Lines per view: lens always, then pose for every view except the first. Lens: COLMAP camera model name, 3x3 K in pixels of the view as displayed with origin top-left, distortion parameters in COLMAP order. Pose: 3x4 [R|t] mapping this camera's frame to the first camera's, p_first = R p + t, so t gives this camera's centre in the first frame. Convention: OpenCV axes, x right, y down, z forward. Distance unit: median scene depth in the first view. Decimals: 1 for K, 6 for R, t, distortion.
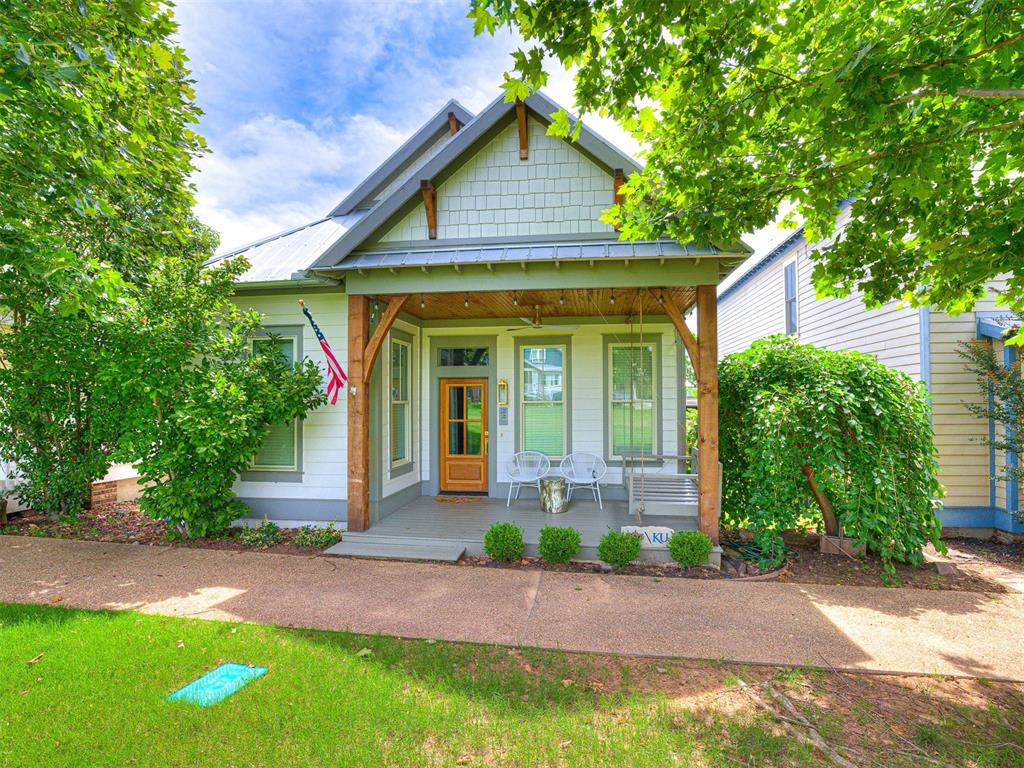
lens RADIAL K [[508.3, 0, 540.6], [0, 508.3, 395.2], [0, 0, 1]] dist [-0.025722, 0.006019]
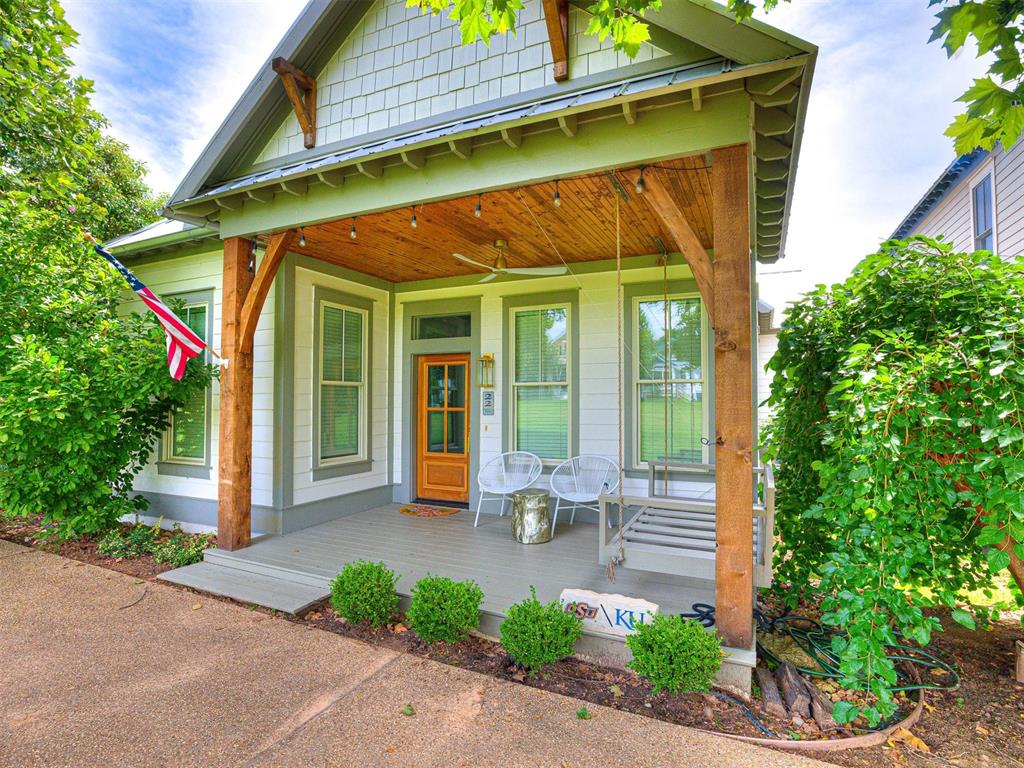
lens RADIAL K [[508.3, 0, 504.7], [0, 508.3, 387.2], [0, 0, 1]] dist [-0.025722, 0.006019]
pose [[0.943331, -0.006664, -0.331787, 0.256327], [0.002543, 0.999914, -0.012853, 0.035637], [0.331844, 0.011281, 0.943267, 0.391635]]
